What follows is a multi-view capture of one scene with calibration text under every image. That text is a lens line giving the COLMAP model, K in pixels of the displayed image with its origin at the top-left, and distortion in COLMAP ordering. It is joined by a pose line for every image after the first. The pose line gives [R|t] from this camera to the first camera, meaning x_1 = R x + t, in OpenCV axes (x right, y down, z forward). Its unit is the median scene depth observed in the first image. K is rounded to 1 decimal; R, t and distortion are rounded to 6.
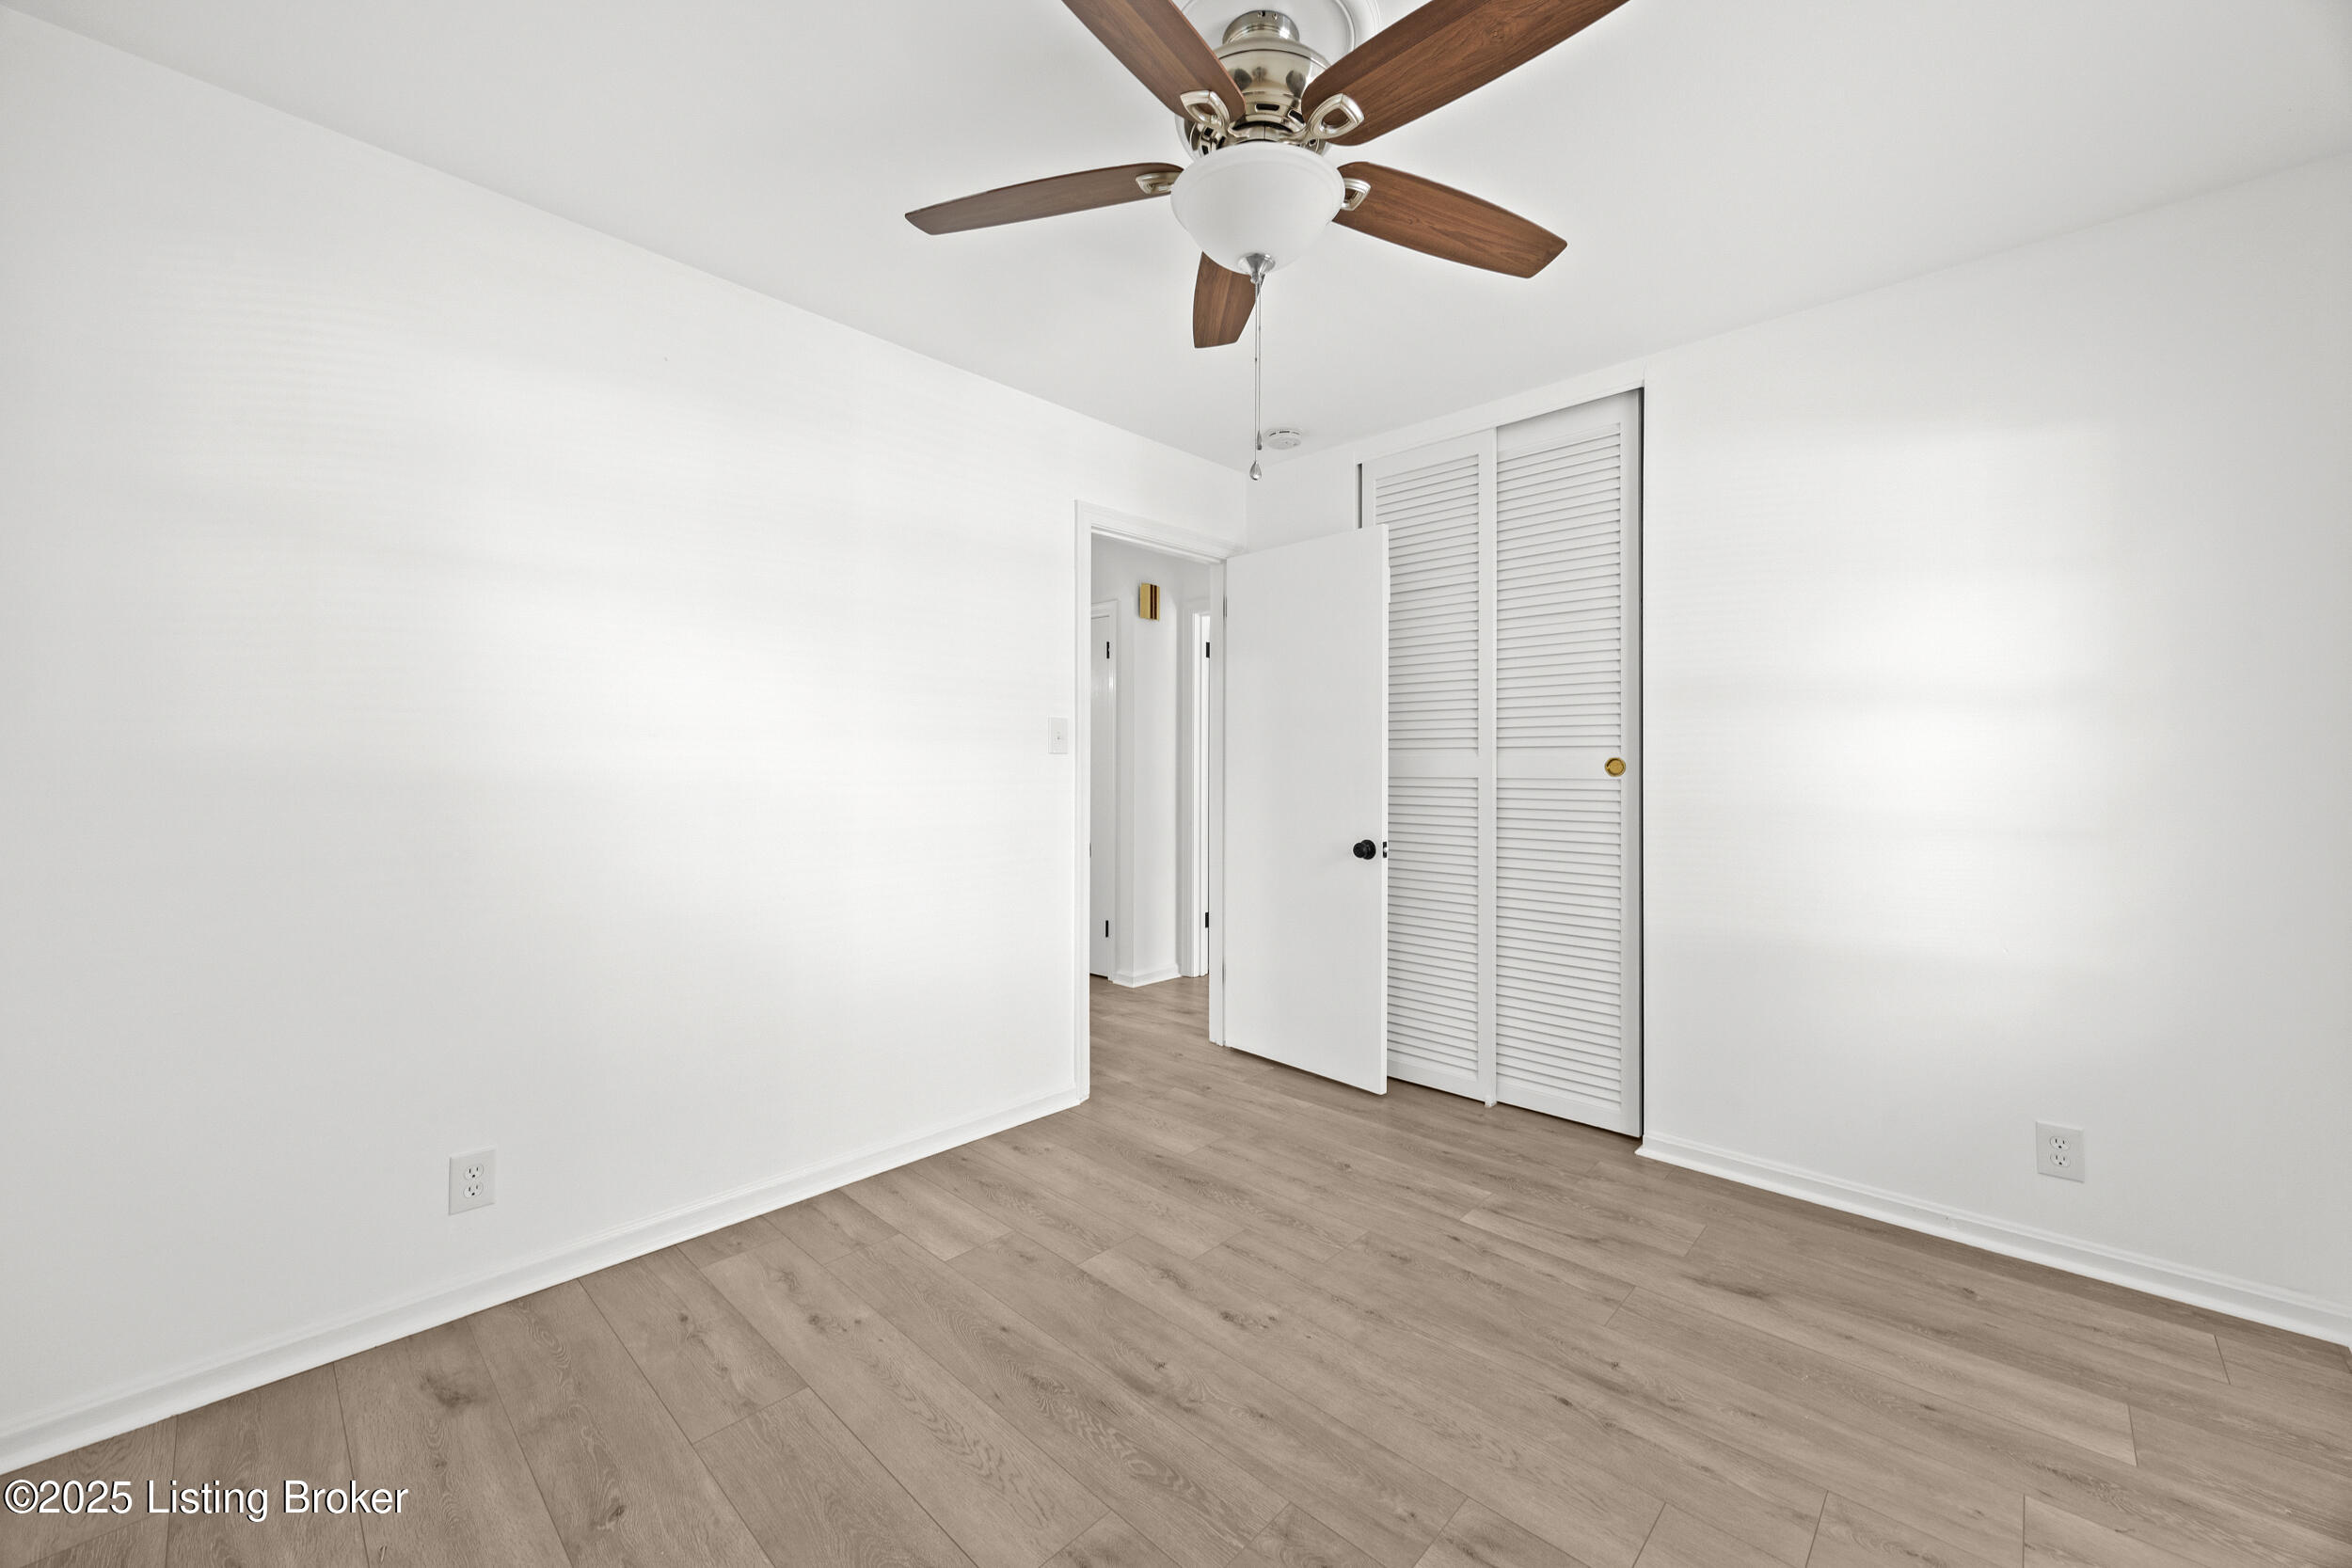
lens RADIAL K [[902.9, 0, 1181.6], [0, 902.9, 768.2], [0, 0, 1]] dist [-0.002150, 0.000160]
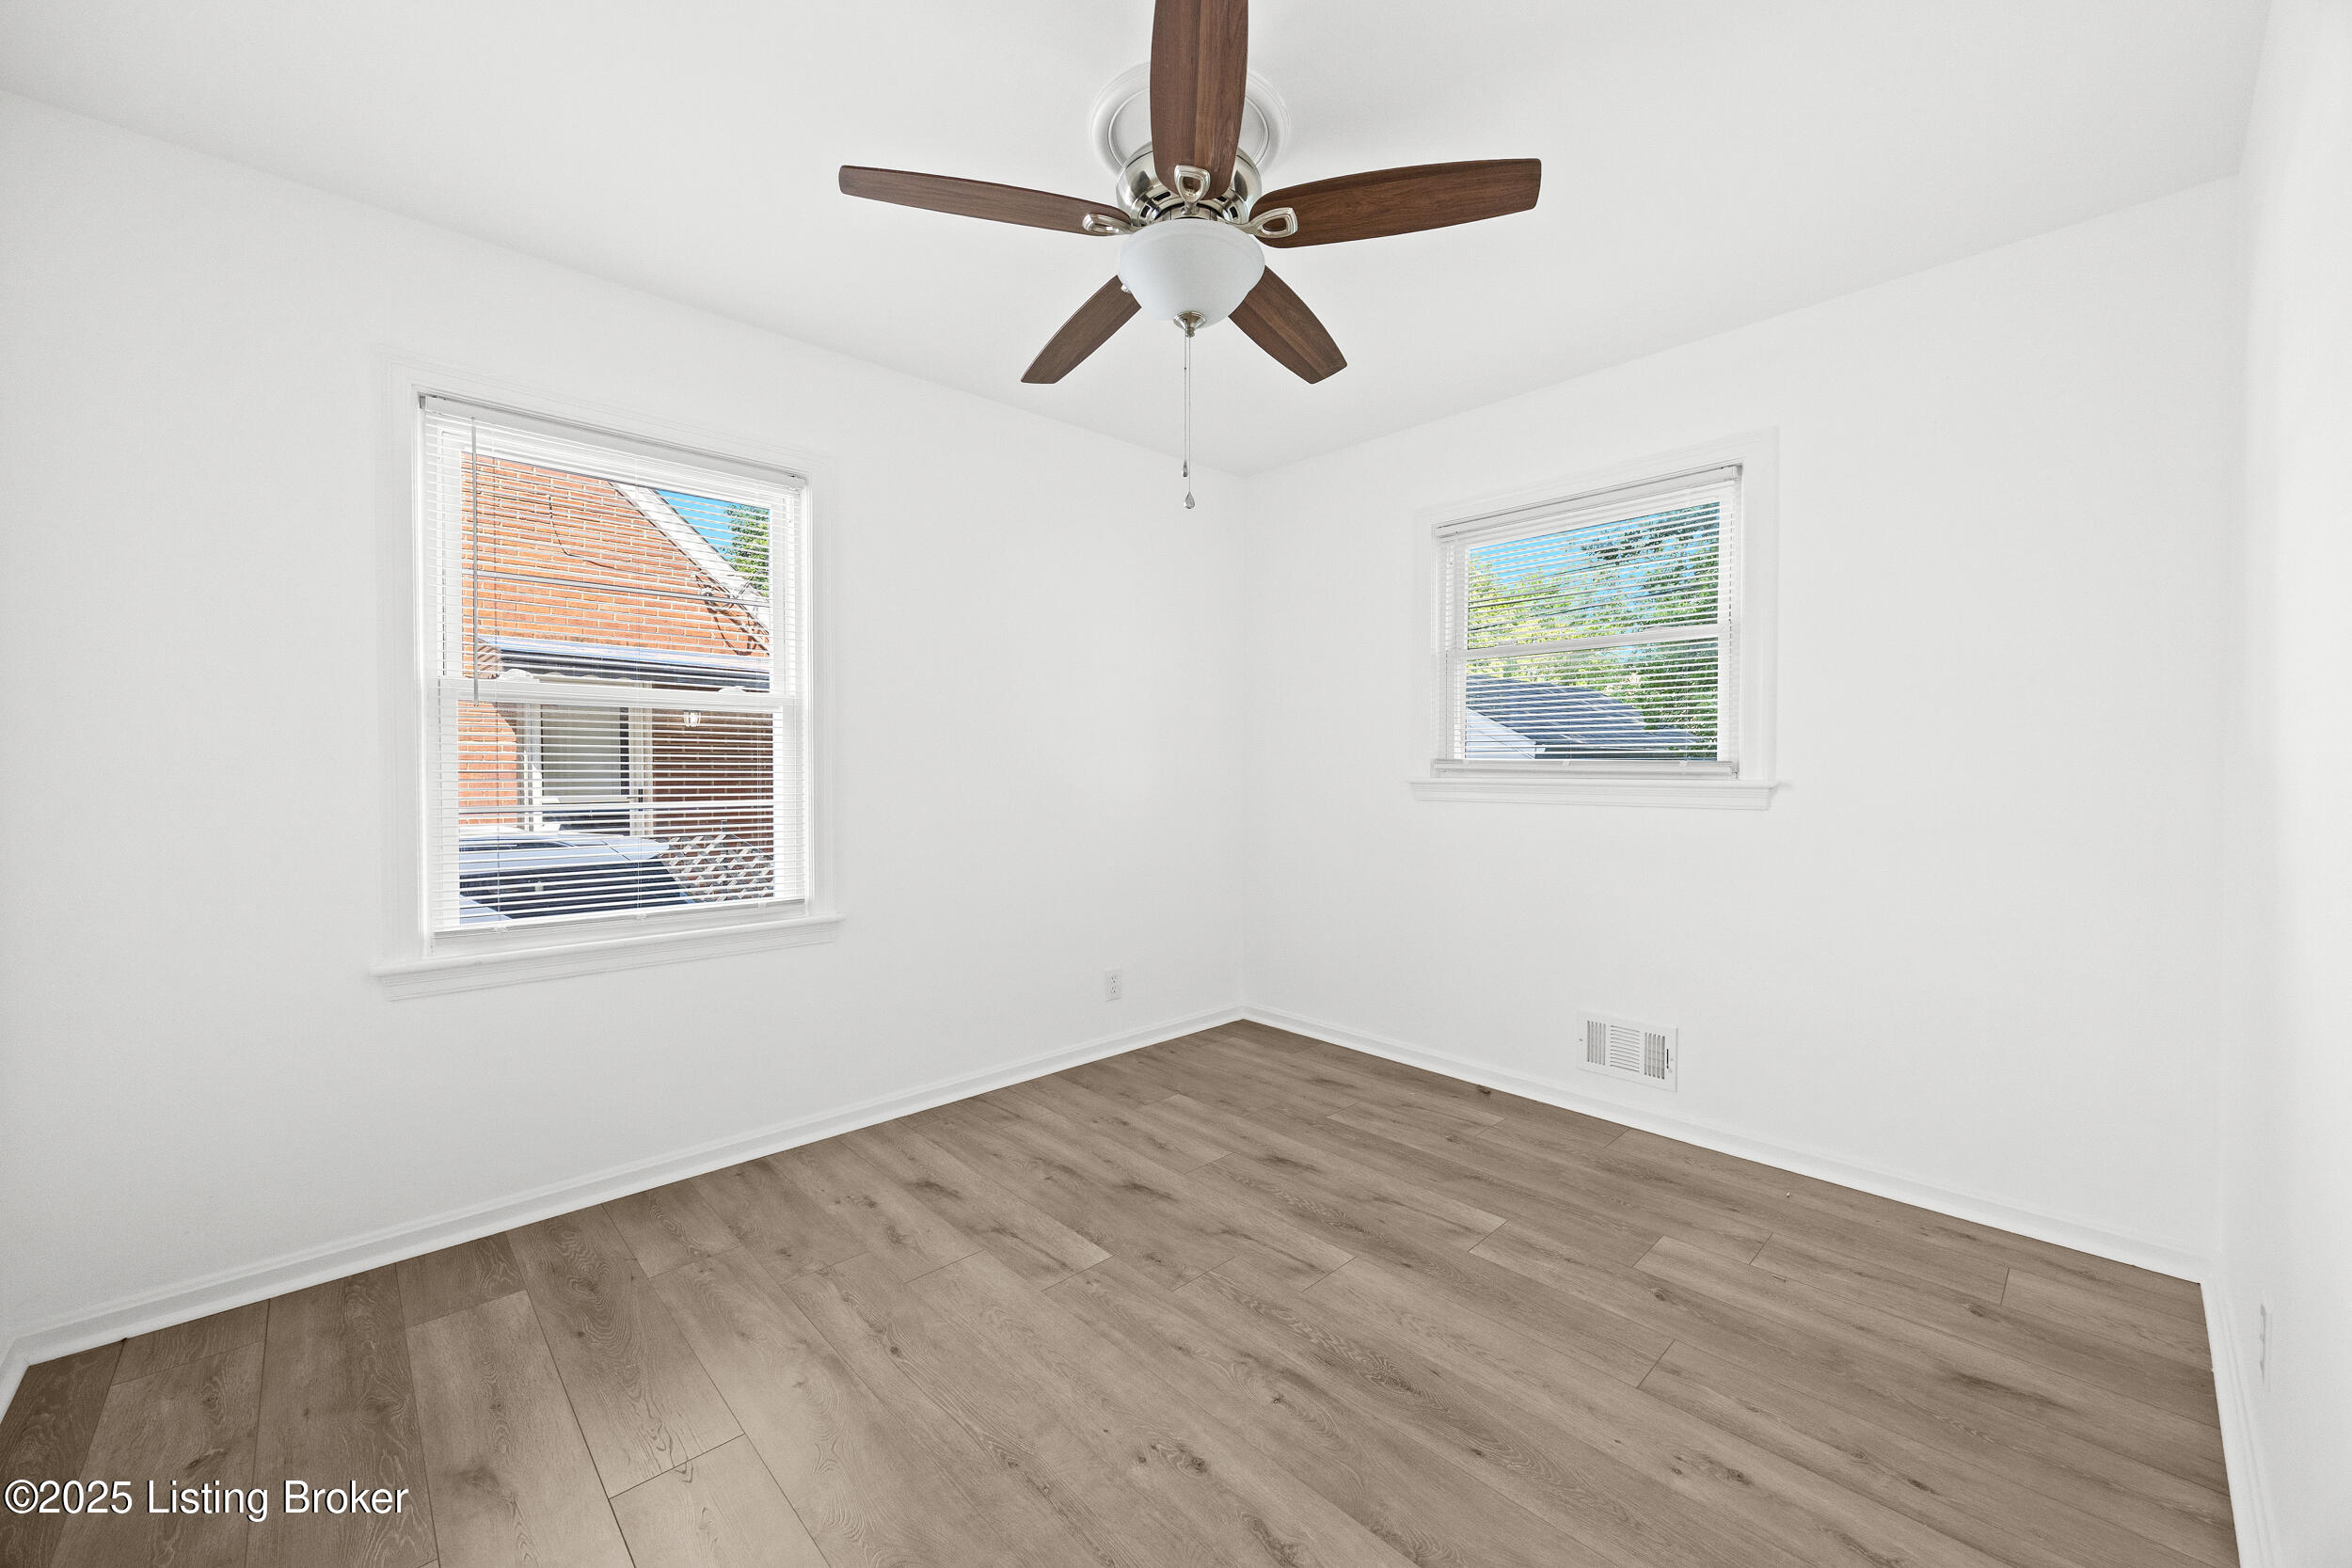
lens RADIAL K [[902.9, 0, 1181.6], [0, 902.9, 768.2], [0, 0, 1]] dist [-0.002150, 0.000160]
pose [[-0.998606, 0.001076, 0.052770, 0.026746], [0.001412, 0.999979, 0.006334, 0.004664], [-0.052762, 0.006400, -0.998587, 1.970442]]
